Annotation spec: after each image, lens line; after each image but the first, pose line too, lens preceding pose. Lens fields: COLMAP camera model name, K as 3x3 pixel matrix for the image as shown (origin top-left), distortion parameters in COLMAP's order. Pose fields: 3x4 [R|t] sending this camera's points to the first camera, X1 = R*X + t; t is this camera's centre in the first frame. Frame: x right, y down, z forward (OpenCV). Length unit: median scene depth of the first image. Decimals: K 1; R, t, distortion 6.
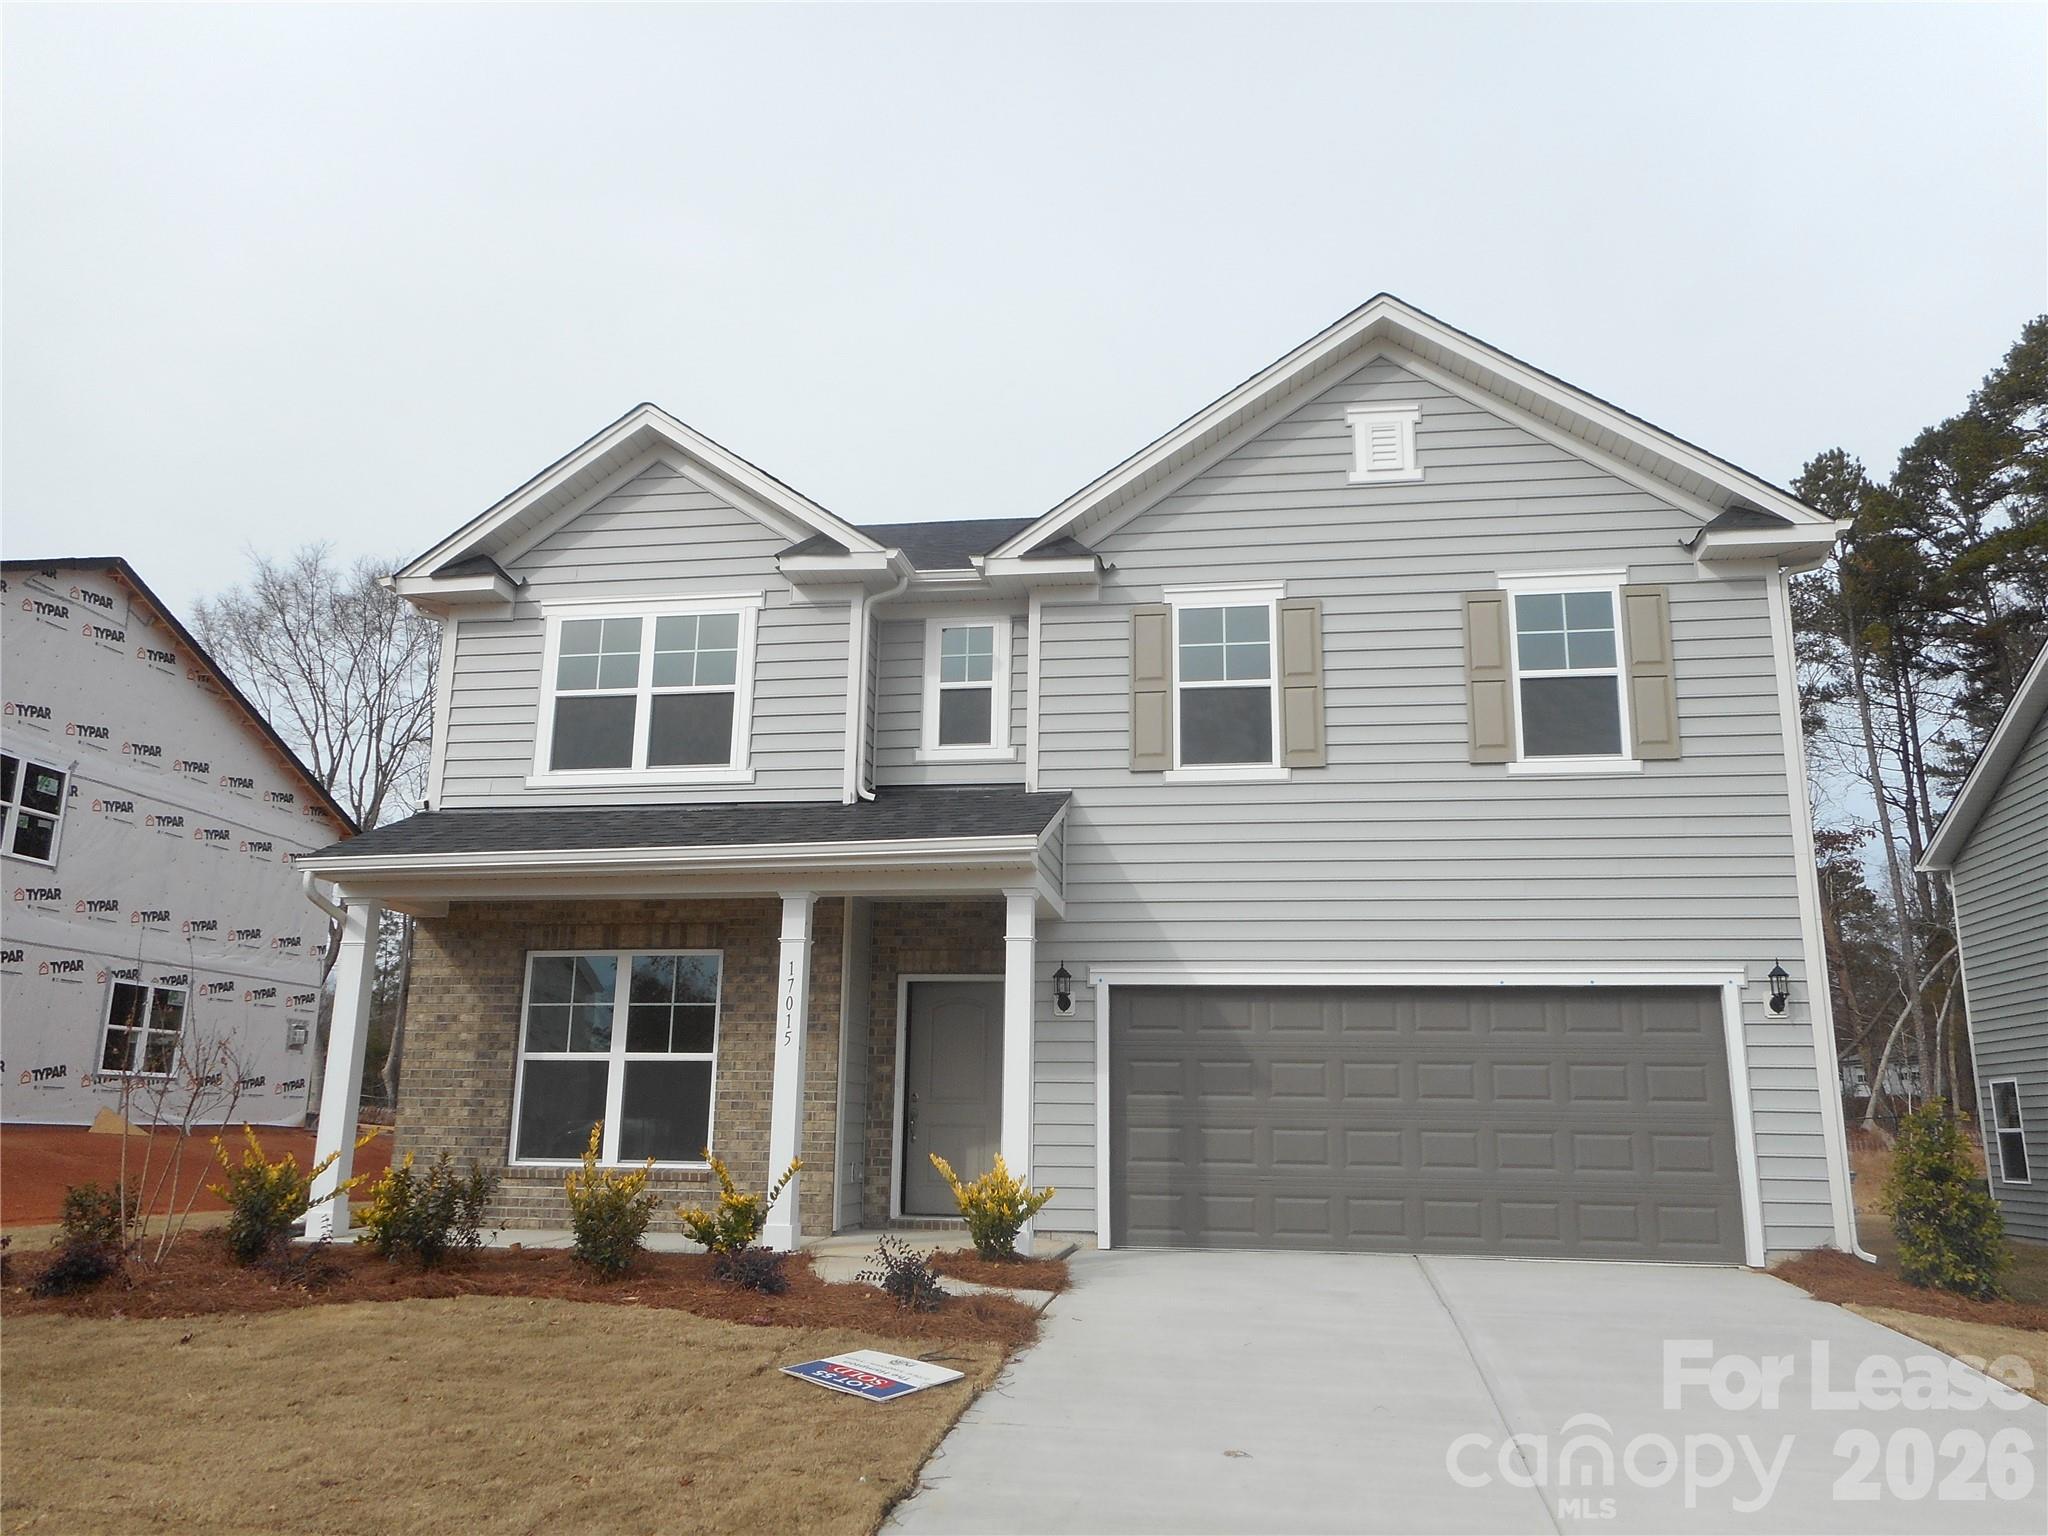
lens RADIAL K [[1545.1, 0, 1031.6], [0, 1545.1, 764.0], [0, 0, 1]] dist [-0.012911, 0.026571]
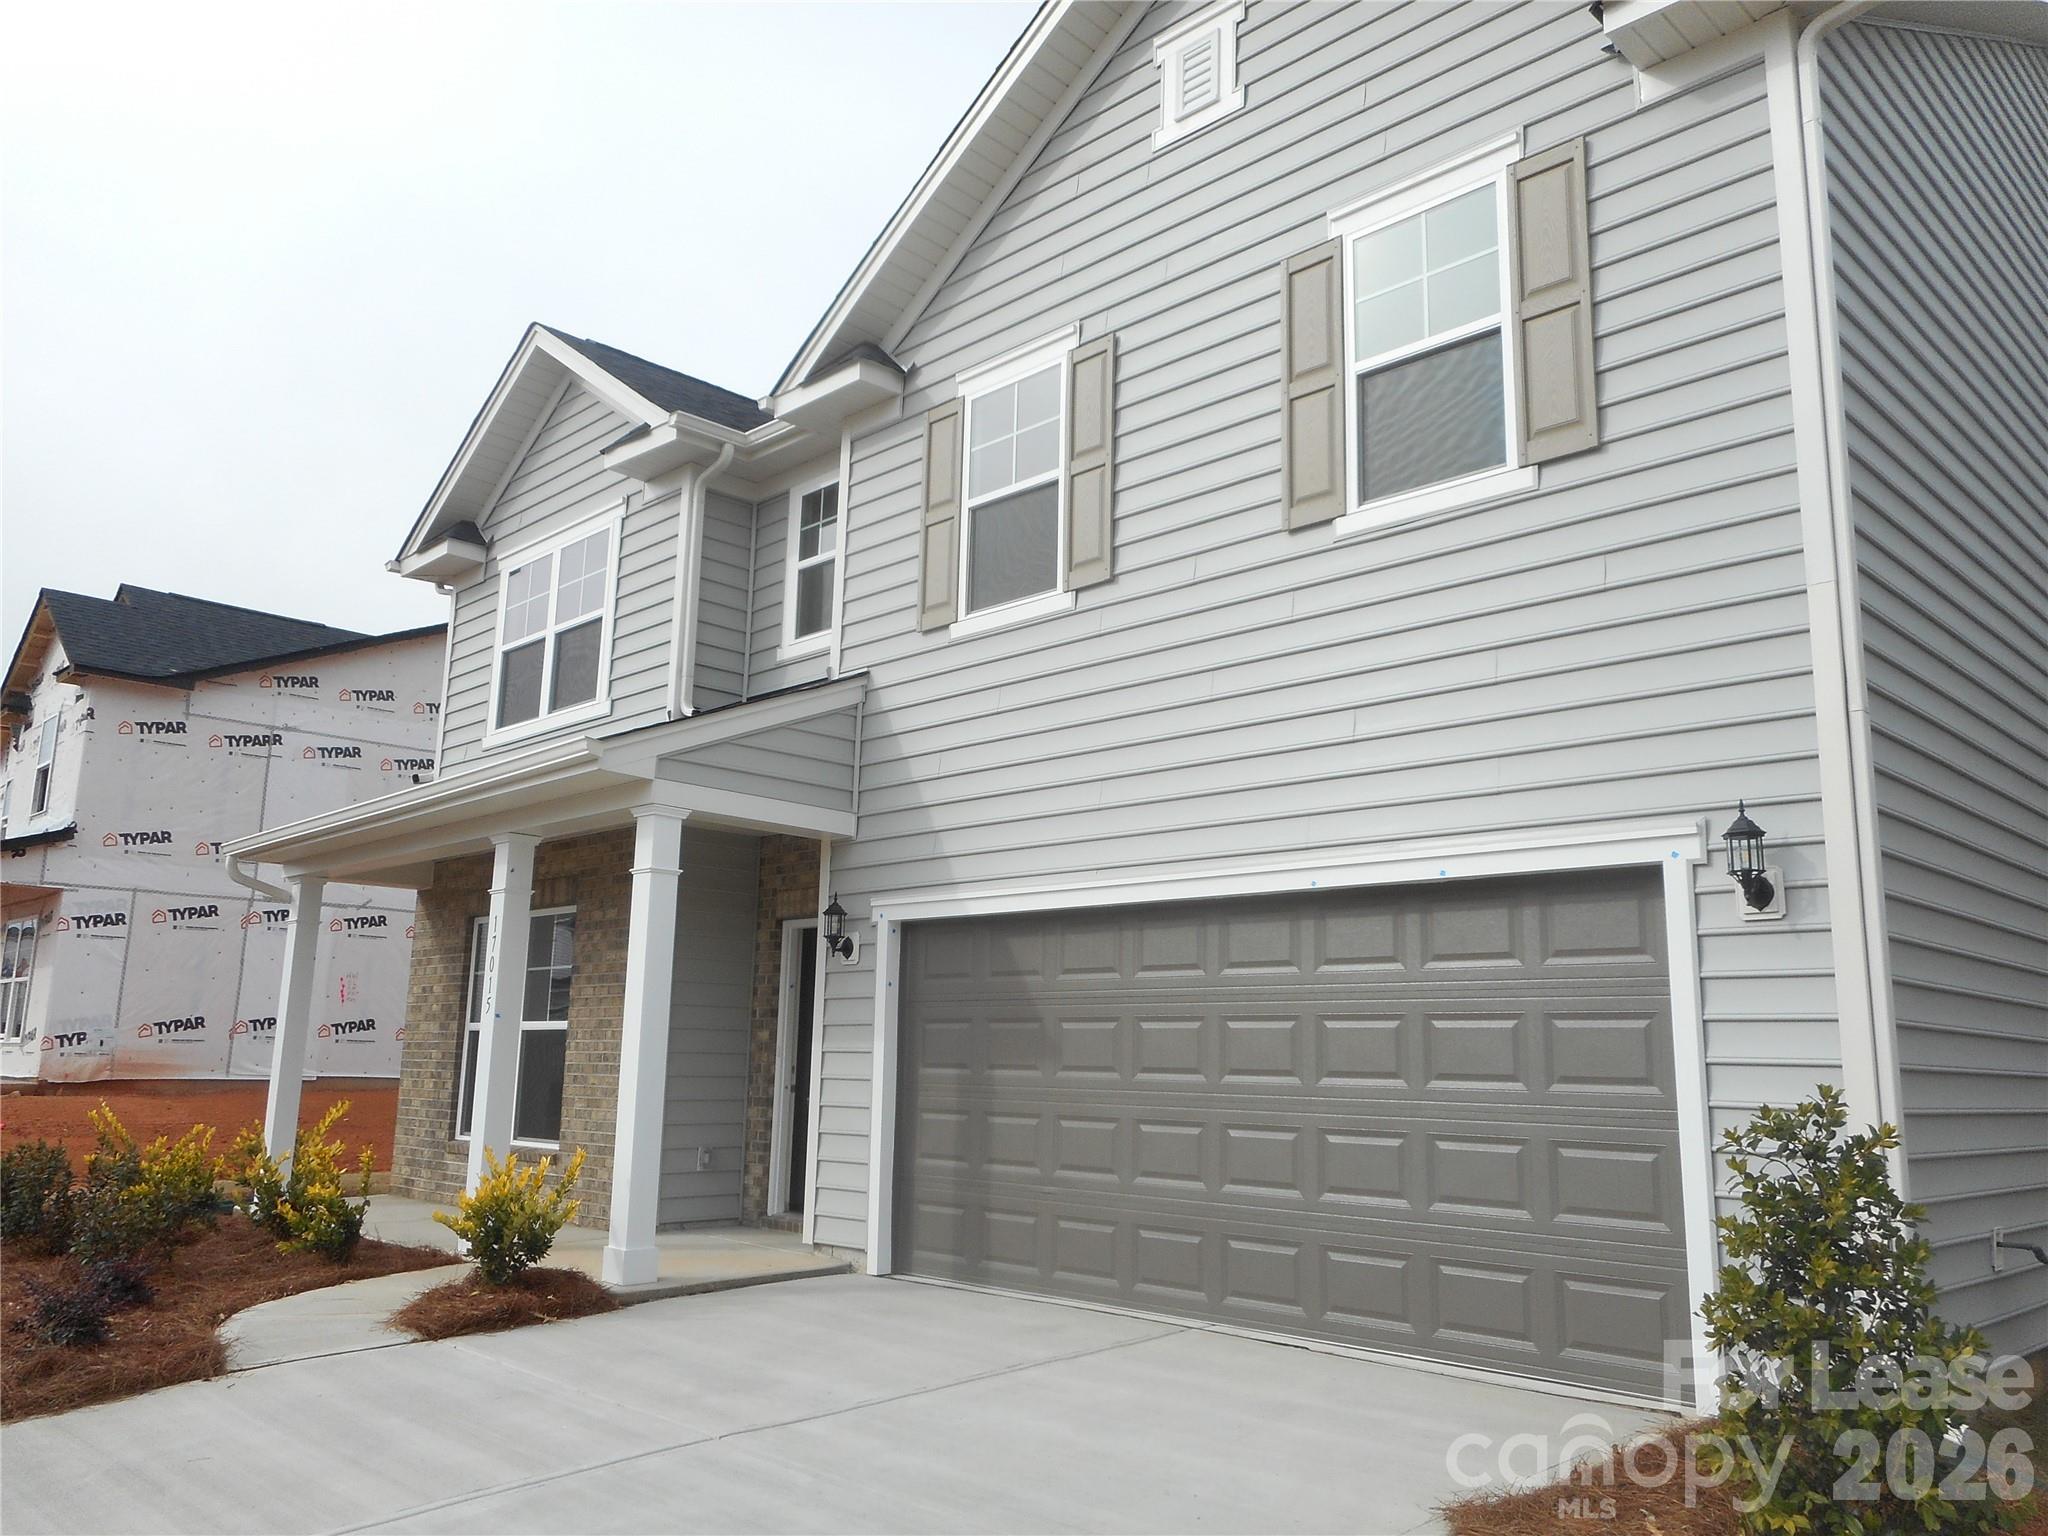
lens RADIAL K [[1545.1, 0, 1031.6], [0, 1545.1, 764.0], [0, 0, 1]] dist [-0.012911, 0.026571]
pose [[0.813875, -0.111004, -0.570338, 0.529238], [0.129006, 0.991604, -0.008902, 0.081274], [0.566538, -0.066332, 0.821362, 0.421912]]
